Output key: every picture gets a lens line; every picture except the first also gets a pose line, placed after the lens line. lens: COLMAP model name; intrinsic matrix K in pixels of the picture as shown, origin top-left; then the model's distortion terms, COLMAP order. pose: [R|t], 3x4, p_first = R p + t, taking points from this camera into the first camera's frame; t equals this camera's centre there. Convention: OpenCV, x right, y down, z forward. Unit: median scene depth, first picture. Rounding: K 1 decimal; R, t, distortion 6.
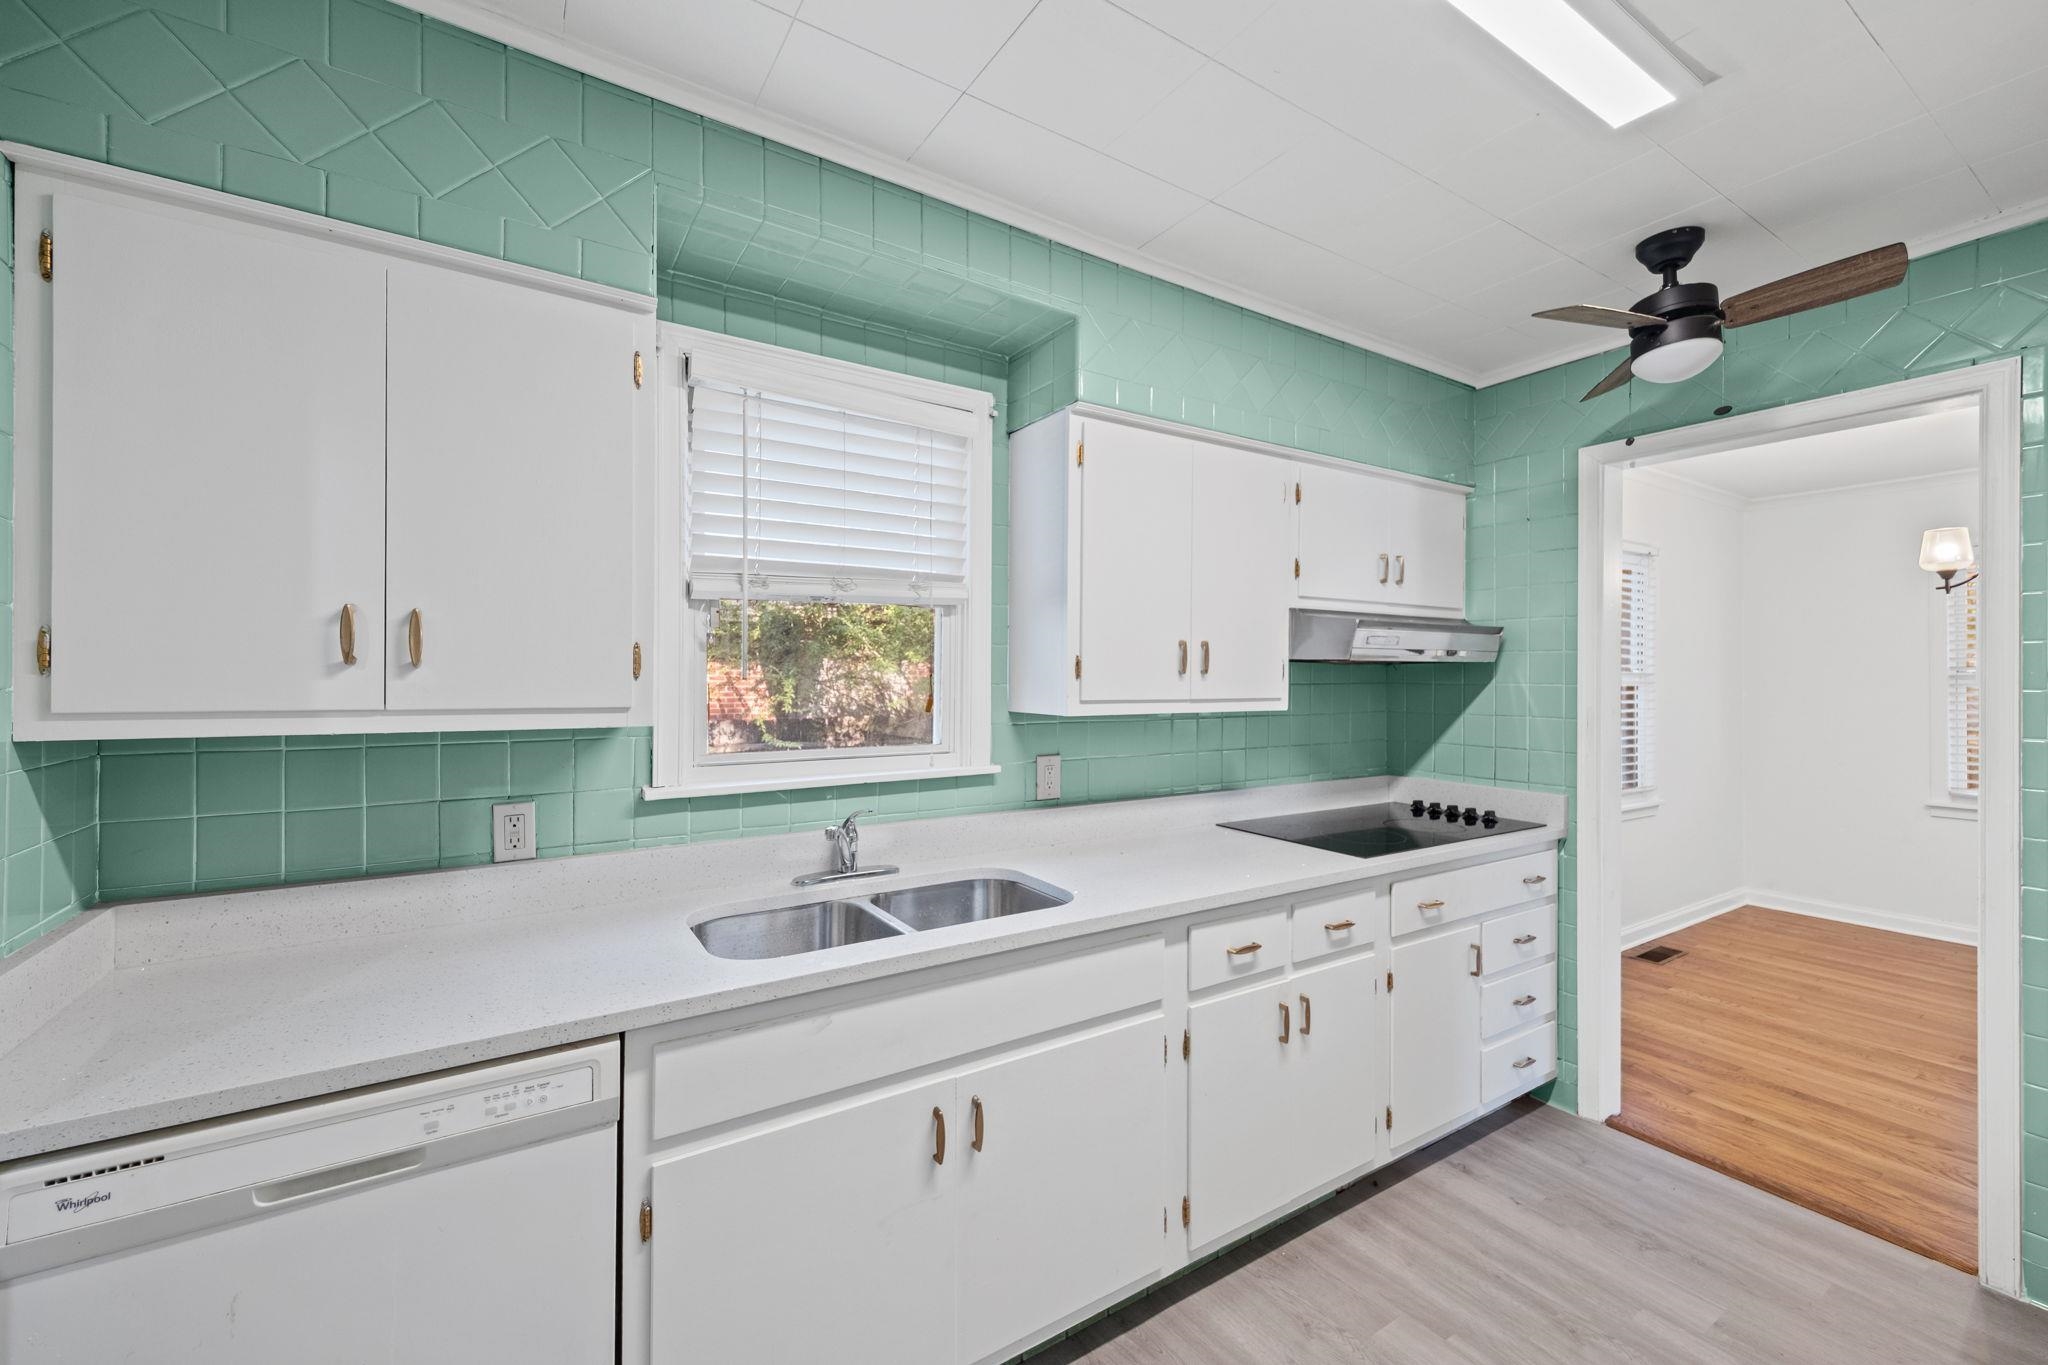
lens RADIAL K [[823.9, 0, 1035.1], [0, 823.9, 678.5], [0, 0, 1]] dist [0.011777, -0.004348]
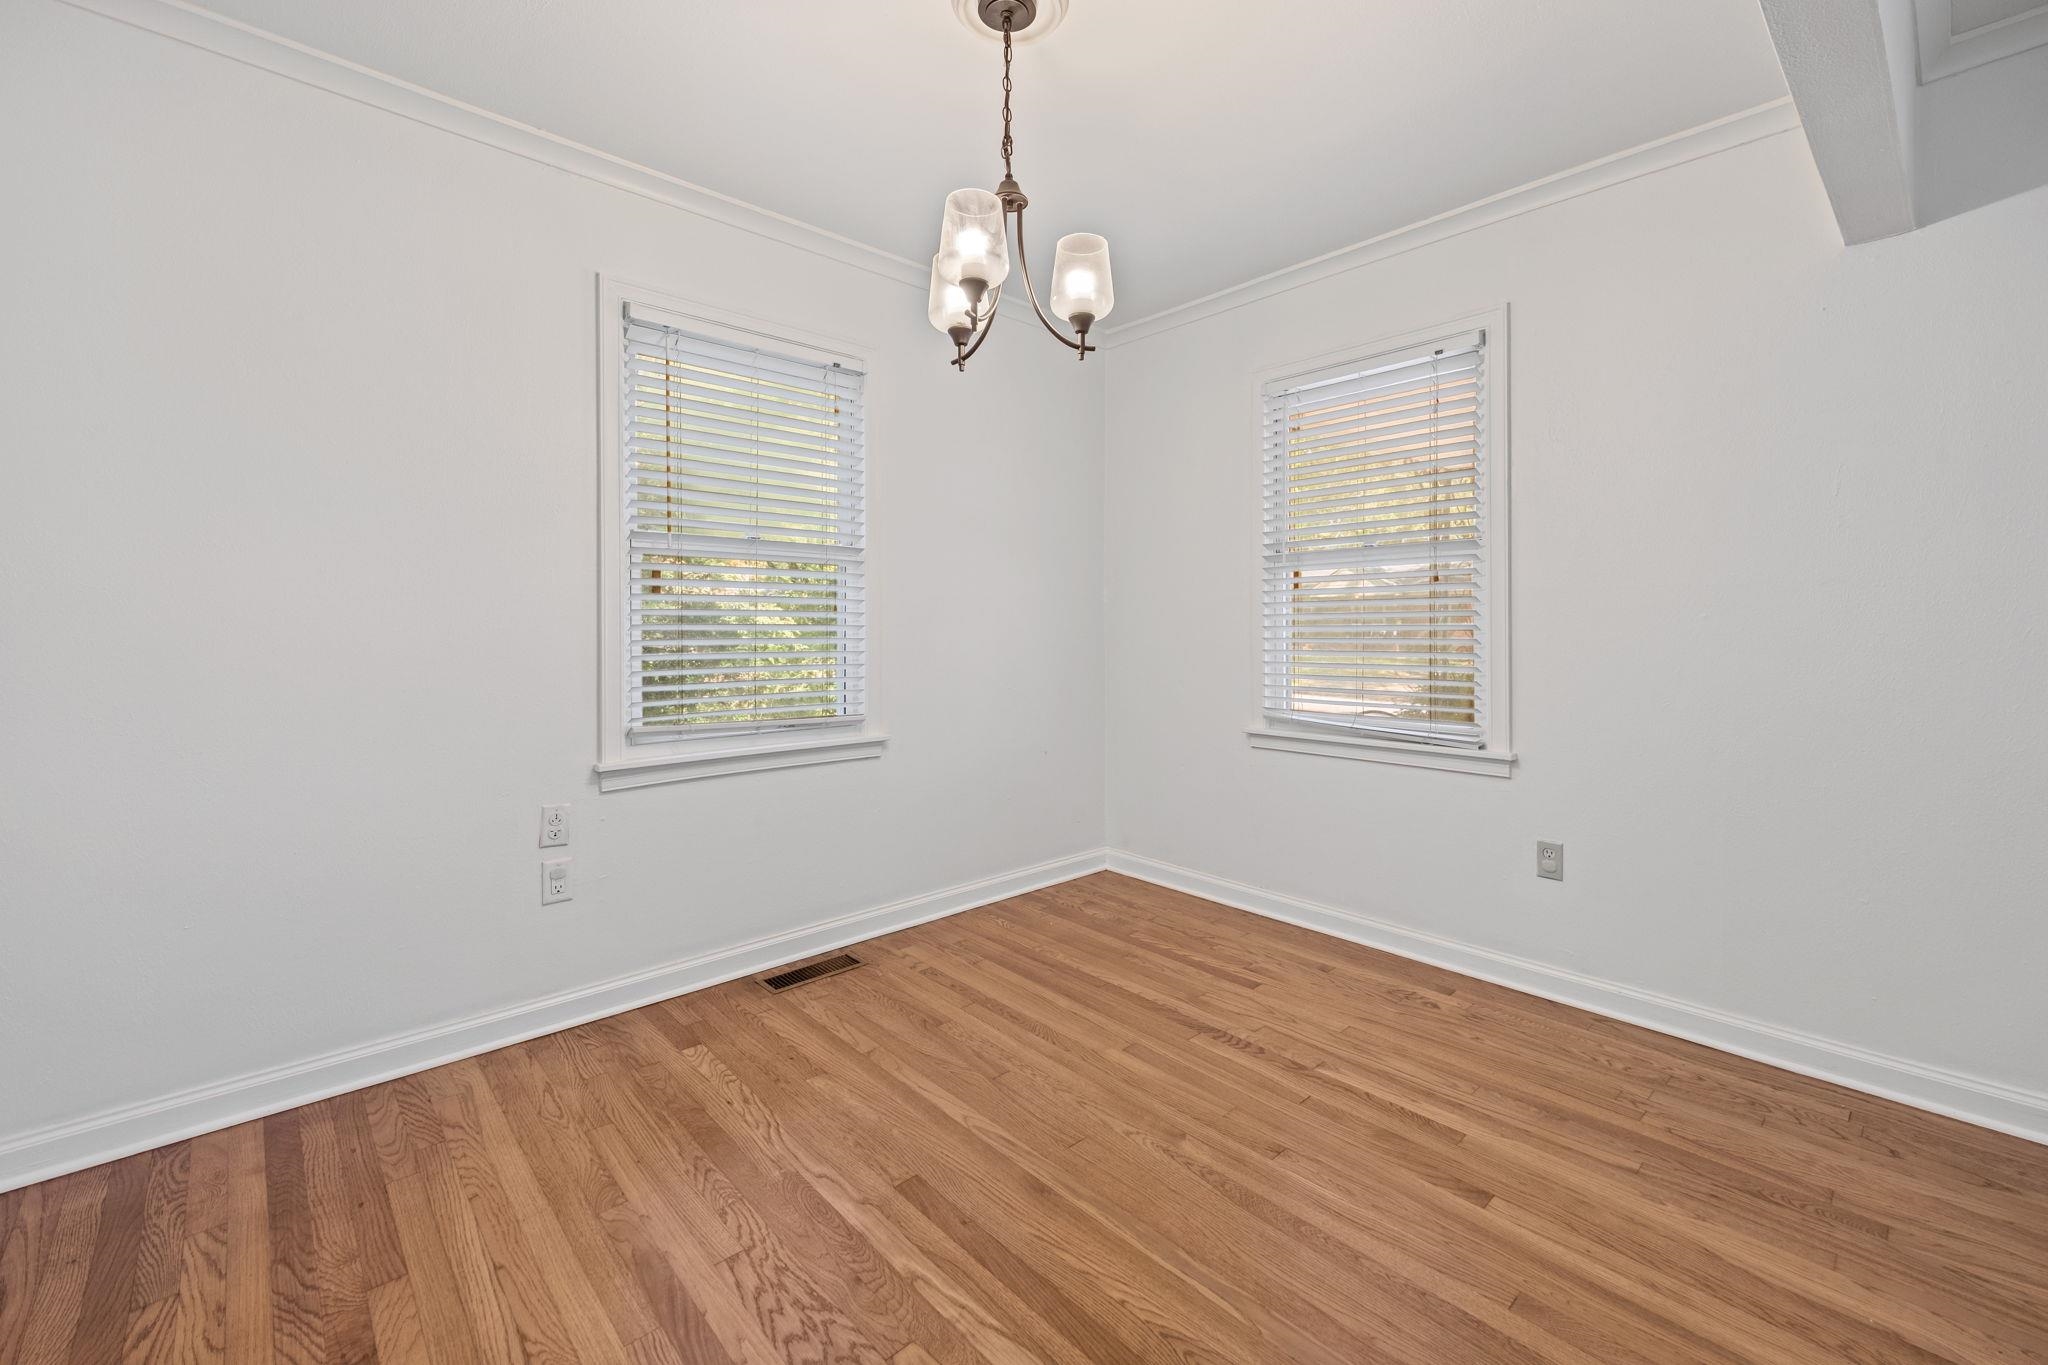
lens RADIAL K [[848.5, 0, 1022.8], [0, 848.5, 627.3], [0, 0, 1]] dist [0.033615, -0.010607]
pose [[0.984622, -0.005936, 0.174596, 1.479758], [0.006007, 0.999982, 0.000127, 0.115367], [-0.174594, 0.000924, 0.984640, 0.565376]]
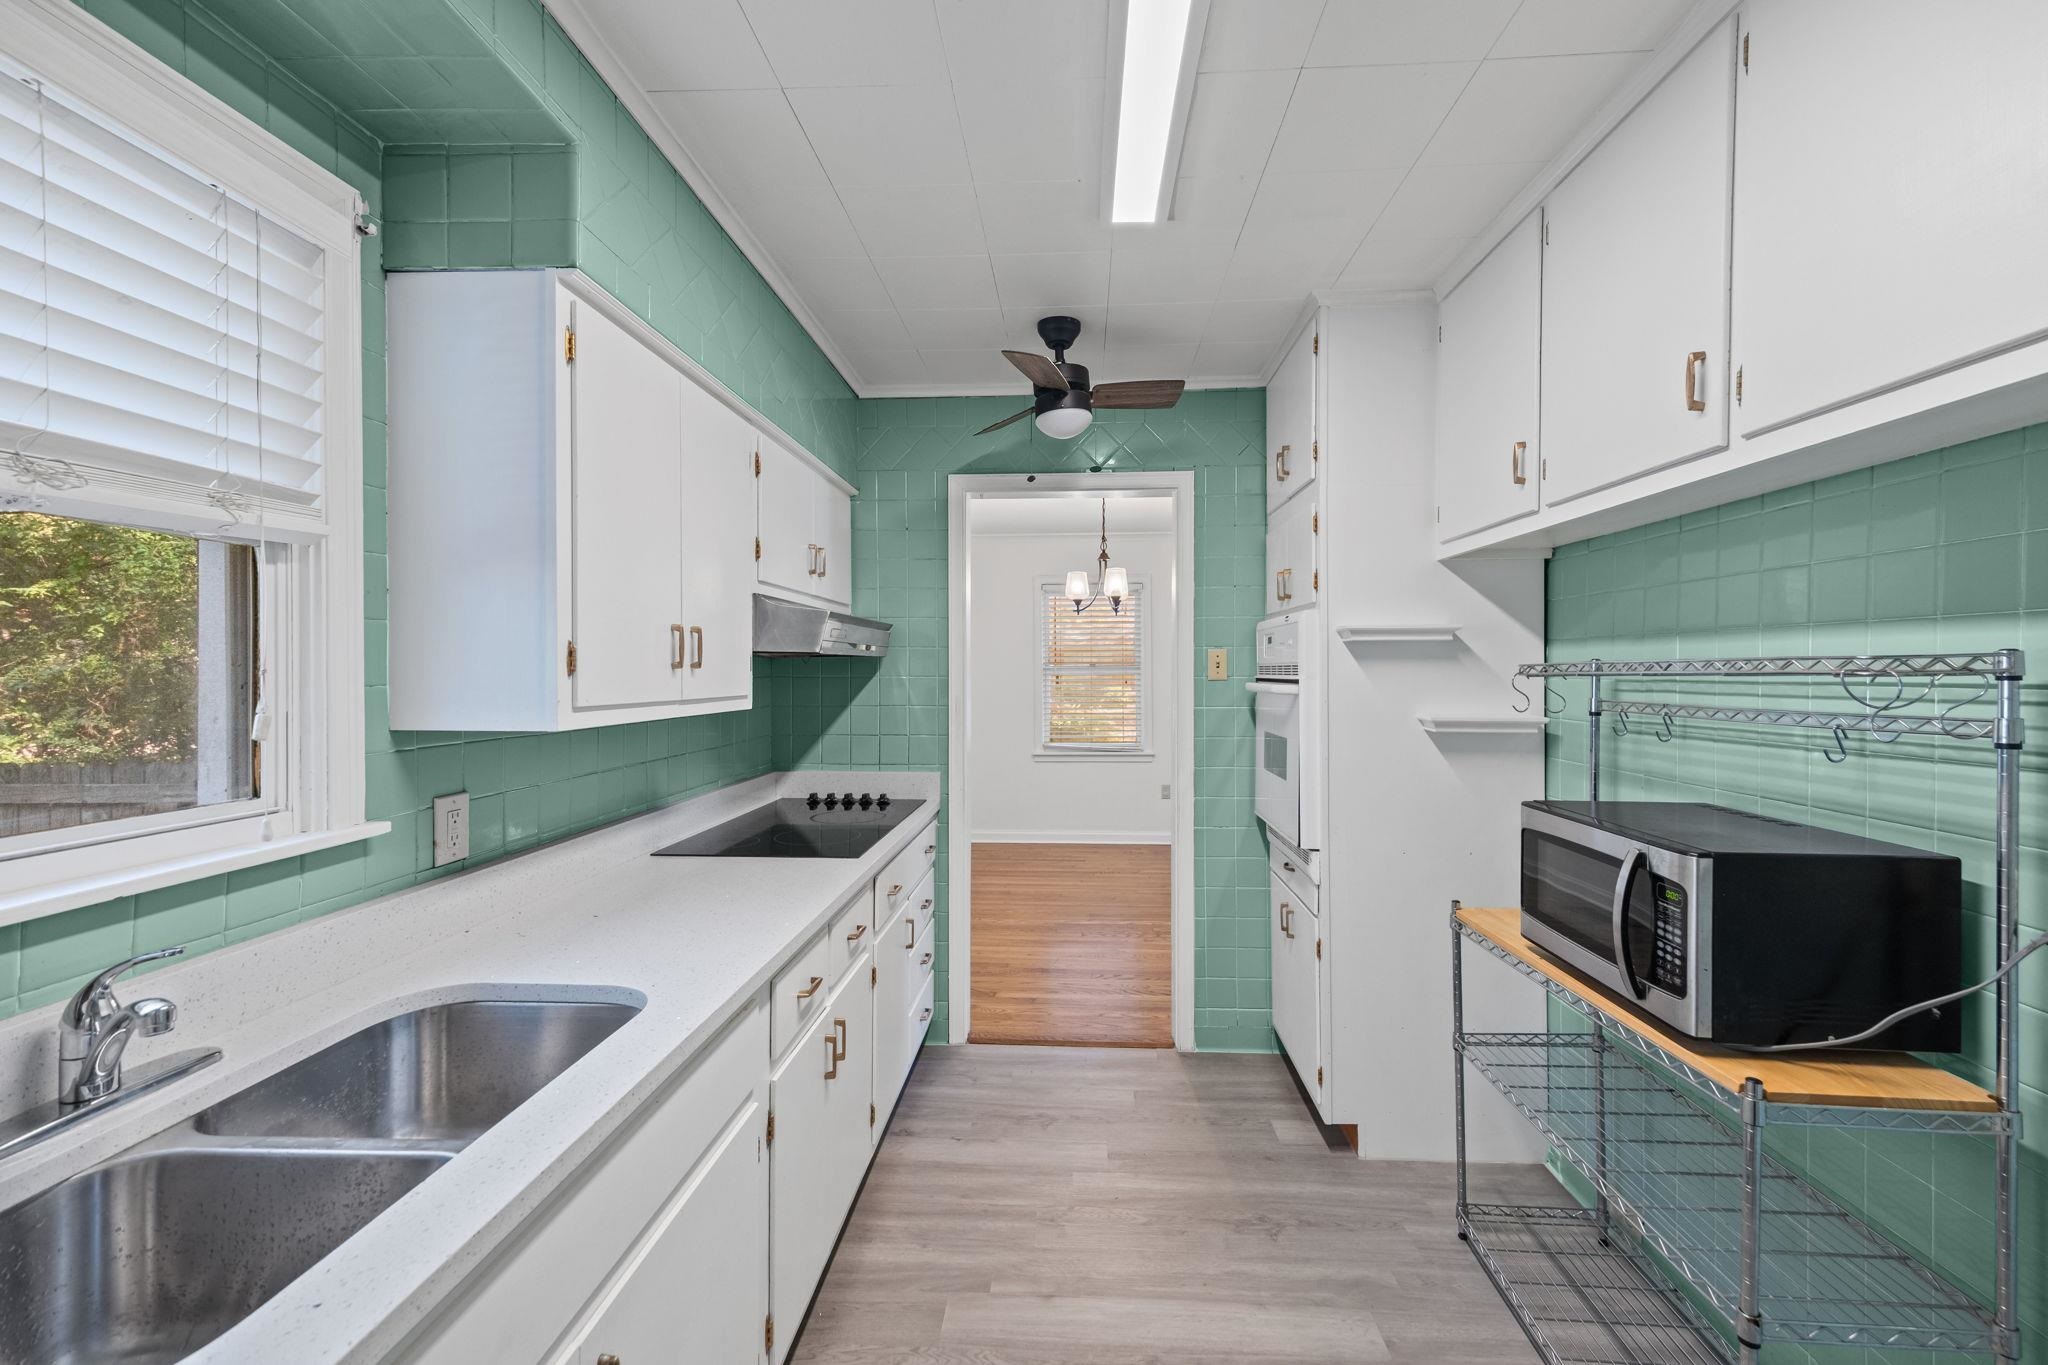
lens RADIAL K [[823.9, 0, 1035.1], [0, 823.9, 678.5], [0, 0, 1]] dist [0.011777, -0.004348]
pose [[0.582134, -0.012366, 0.812999, -0.251179], [0.006705, 0.999923, 0.010408, -0.001489], [-0.813065, -0.000607, 0.582172, 0.257232]]
